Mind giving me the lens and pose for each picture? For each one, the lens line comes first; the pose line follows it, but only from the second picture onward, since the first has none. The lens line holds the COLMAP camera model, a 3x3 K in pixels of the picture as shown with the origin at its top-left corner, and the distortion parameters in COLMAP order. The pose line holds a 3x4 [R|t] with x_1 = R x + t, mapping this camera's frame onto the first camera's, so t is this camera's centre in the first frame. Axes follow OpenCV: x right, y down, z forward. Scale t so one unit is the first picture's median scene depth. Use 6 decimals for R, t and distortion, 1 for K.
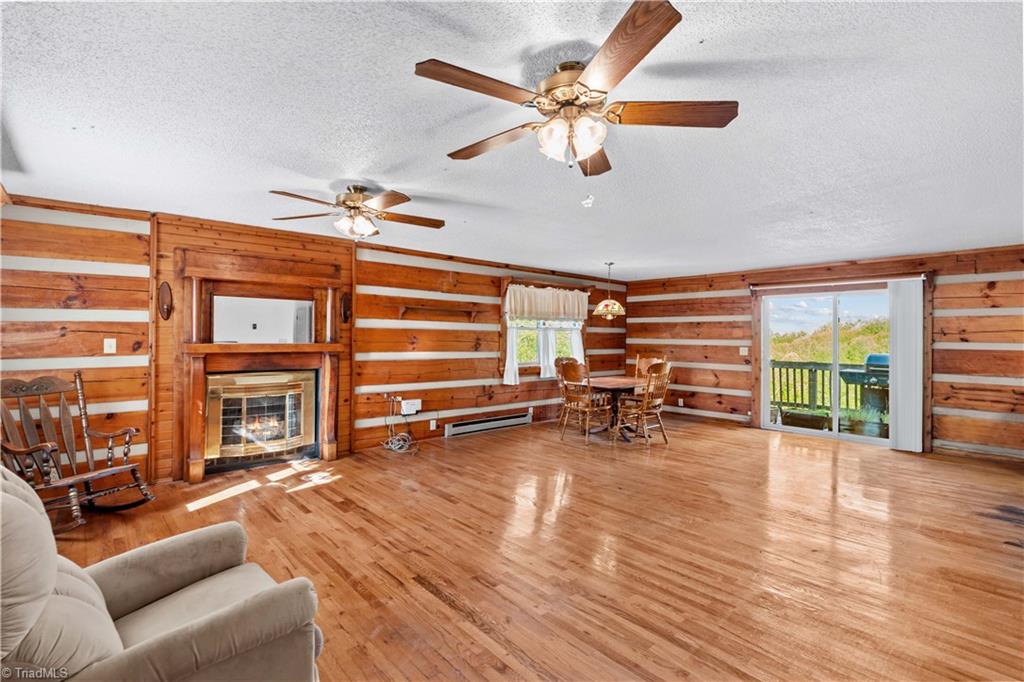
lens RADIAL K [[483.1, 0, 510.0], [0, 483.1, 336.9], [0, 0, 1]] dist [-0.002306, -0.000256]
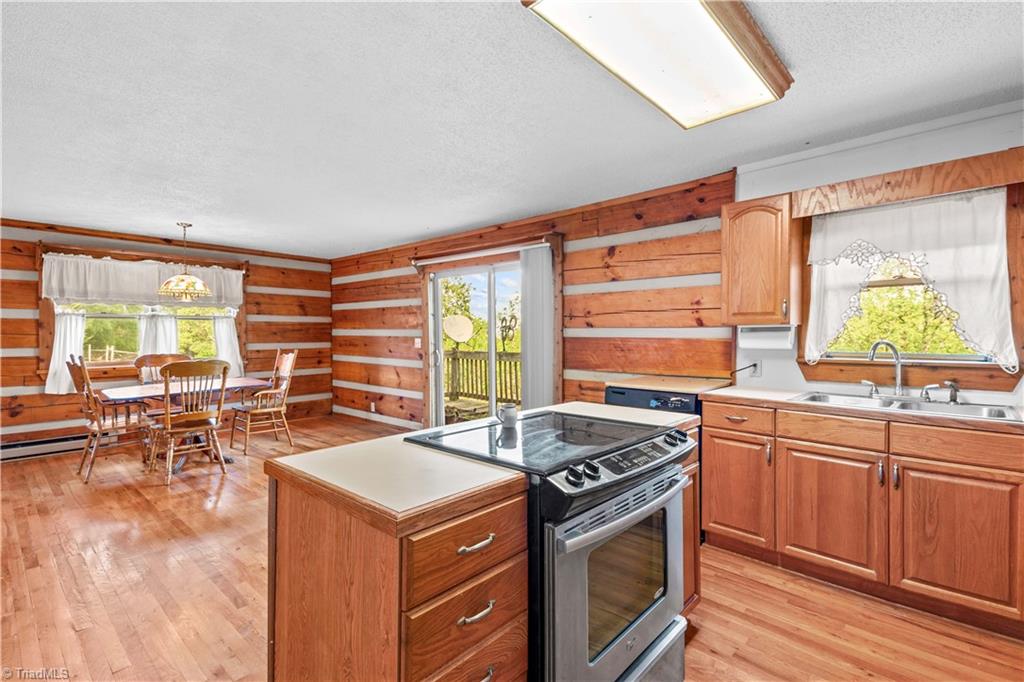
lens RADIAL K [[471.7, 0, 512.0], [0, 471.7, 341.0], [0, 0, 1]] dist [0.049565, -0.015086]
pose [[0.995015, -0.011749, 0.099035, 0.639061], [0.009808, 0.999751, 0.020066, 0.013499], [-0.099246, -0.018994, 0.994882, 0.232280]]
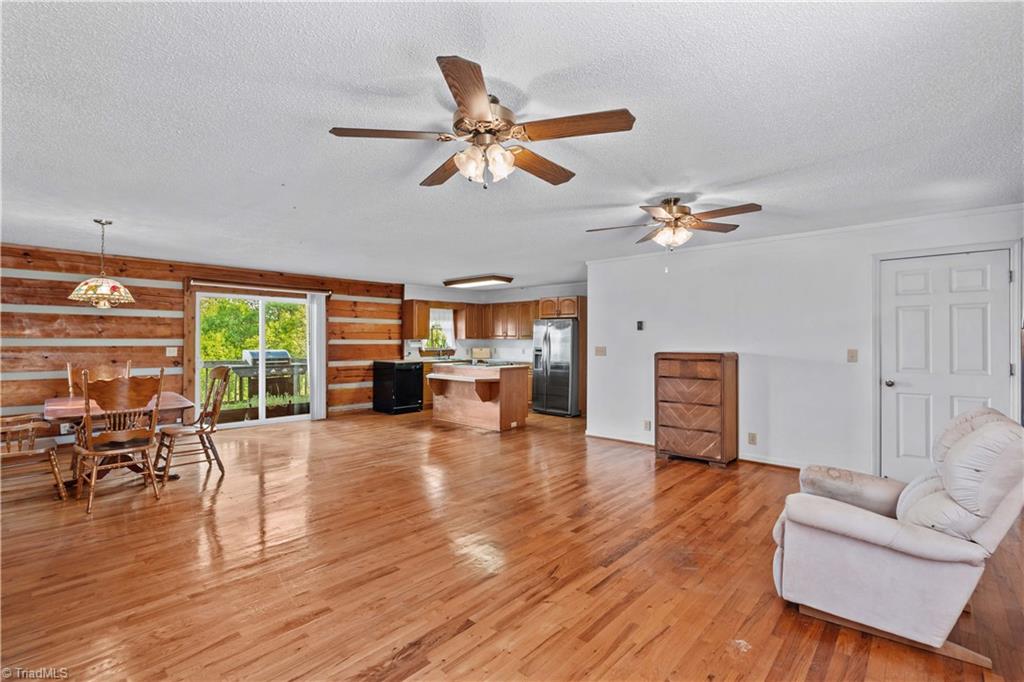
lens RADIAL K [[465.5, 0, 511.3], [0, 465.5, 338.6], [0, 0, 1]] dist [0.002575, 0.001036]
pose [[-0.107019, -0.006506, 0.994236, -0.487992], [-0.004194, 0.999973, 0.006092, -0.002290], [-0.994248, -0.003518, -0.107044, 0.539704]]
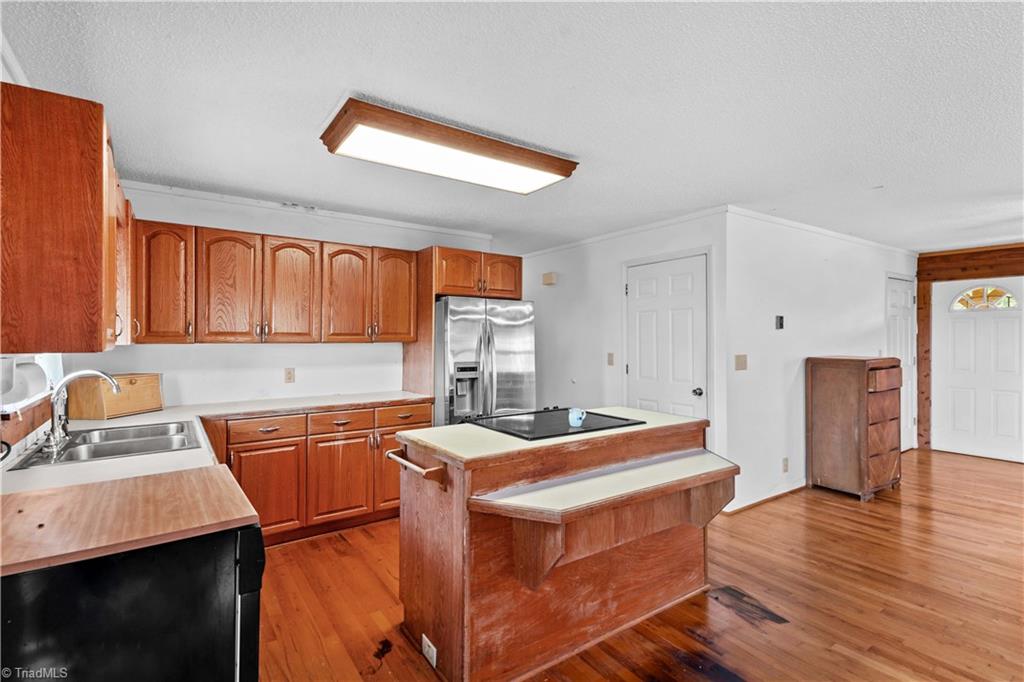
lens RADIAL K [[483.9, 0, 493.9], [0, 483.9, 334.5], [0, 0, 1]] dist [0.016093, -0.000055]
pose [[-0.991324, -0.005336, 0.131335, 0.679415], [-0.006794, 0.999920, -0.010654, 0.003268], [-0.131267, -0.011454, -0.991281, 0.885700]]
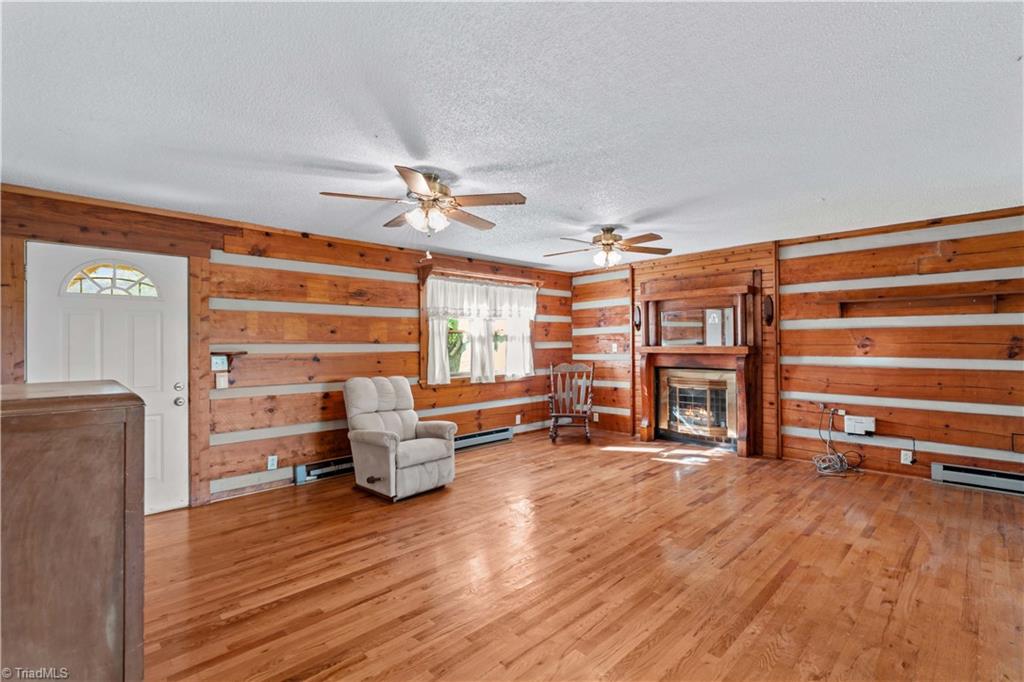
lens RADIAL K [[469.6, 0, 514.6], [0, 469.6, 342.1], [0, 0, 1]] dist [0.002430, 0.000759]
pose [[0.047784, -0.009299, -0.998814, 0.503345], [0.011751, 0.999893, -0.008747, 0.006134], [0.998789, -0.011319, 0.047888, 0.356083]]
